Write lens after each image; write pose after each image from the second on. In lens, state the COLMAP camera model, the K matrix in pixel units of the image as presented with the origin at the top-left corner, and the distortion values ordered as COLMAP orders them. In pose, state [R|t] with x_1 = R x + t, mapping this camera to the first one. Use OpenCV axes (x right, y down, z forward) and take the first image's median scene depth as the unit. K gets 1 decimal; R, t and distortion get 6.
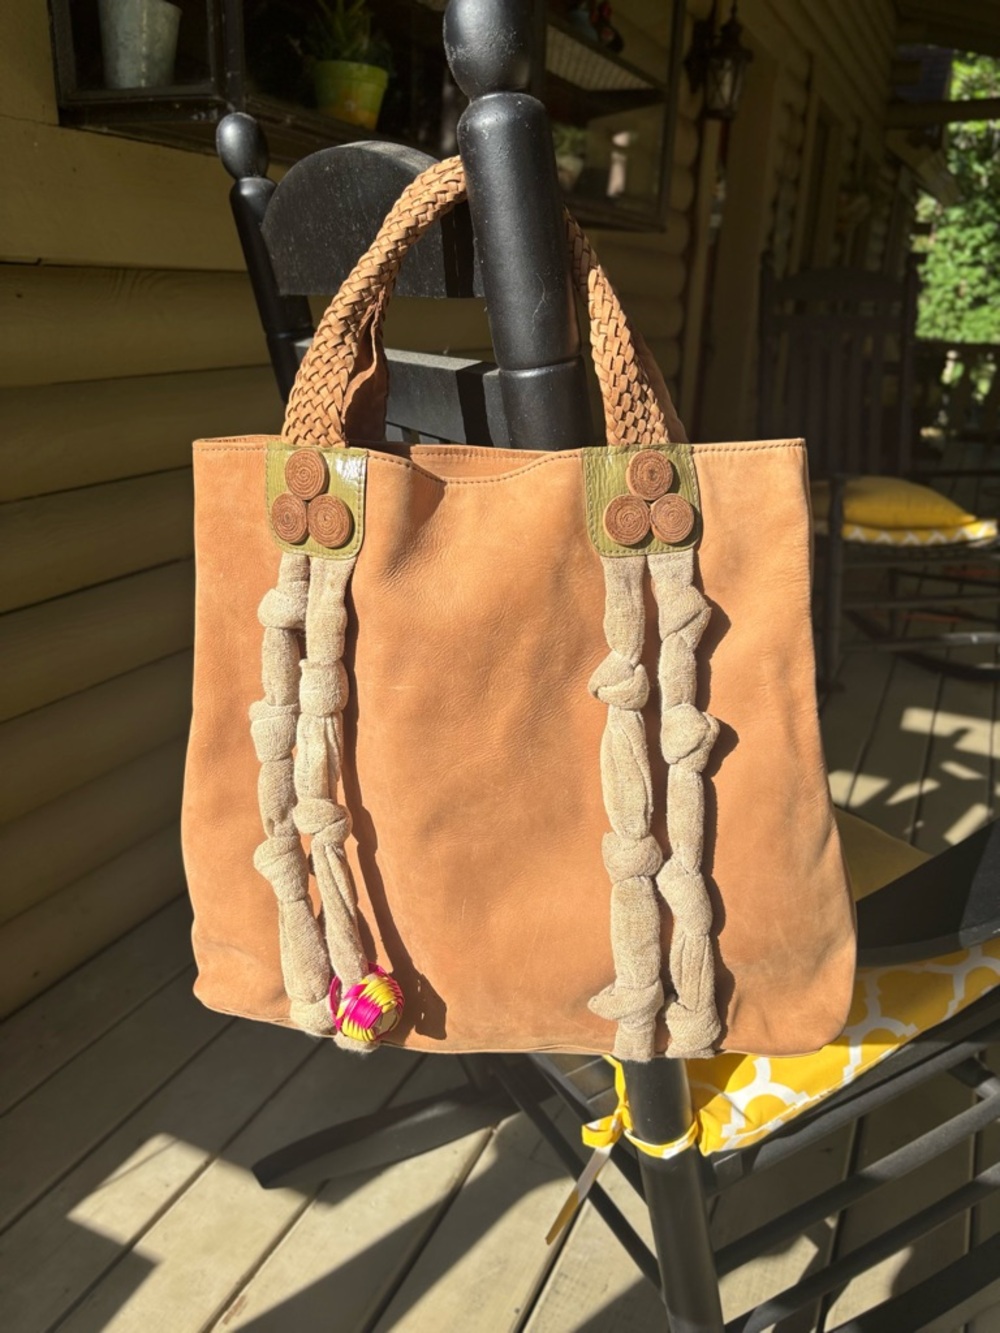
lens RADIAL K [[1051.3, 0, 505.2], [0, 1051.3, 658.5], [0, 0, 1]] dist [0.055925, -0.066779]
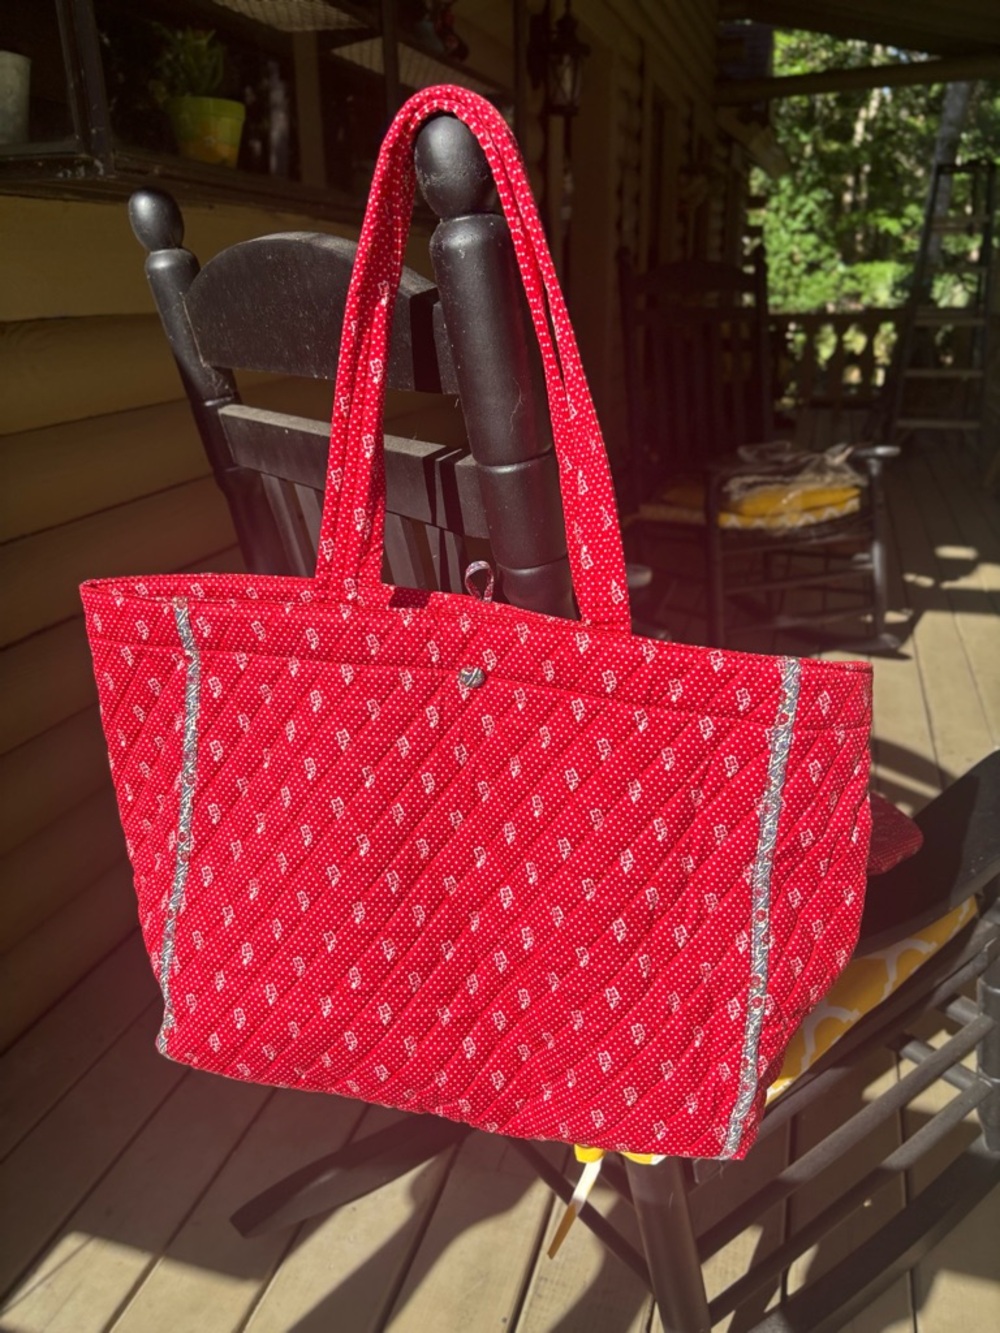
lens RADIAL K [[1051.3, 0, 502.4], [0, 1051.3, 676.7], [0, 0, 1]] dist [0.055925, -0.066779]
pose [[0.989542, -0.095264, 0.108313, -0.039448], [0.091943, 0.995140, 0.035265, -0.048044], [-0.111146, -0.024938, 0.993491, -0.020683]]
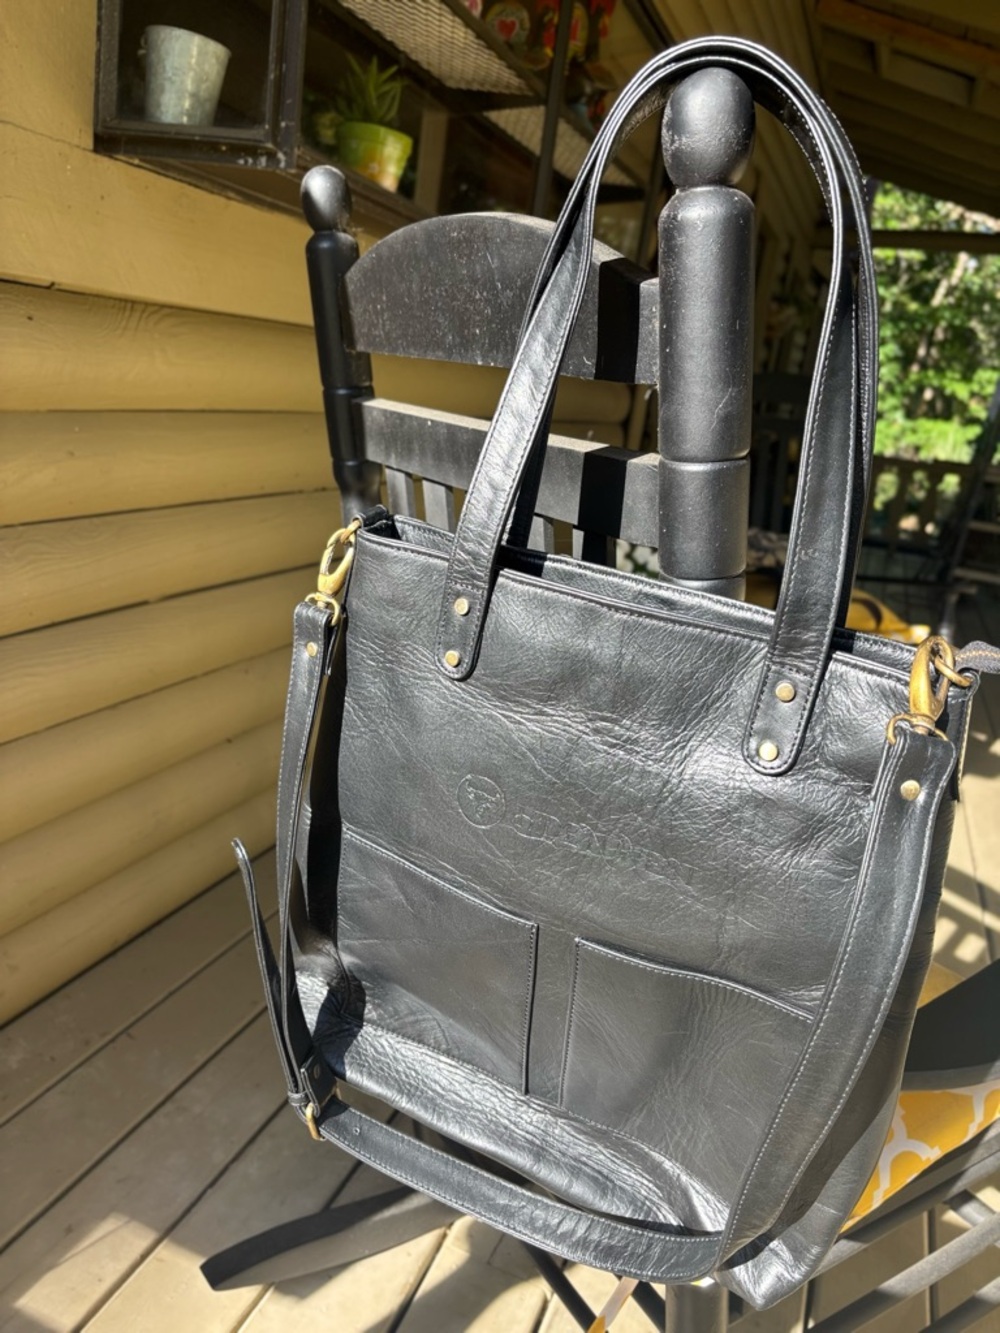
lens RADIAL K [[1051.3, 0, 488.7], [0, 1051.3, 661.1], [0, 0, 1]] dist [0.055925, -0.066779]
pose [[0.992716, 0.082393, 0.087899, -0.108809], [-0.077263, 0.995188, -0.060252, -0.008032], [-0.092440, 0.053022, 0.994305, 0.027118]]
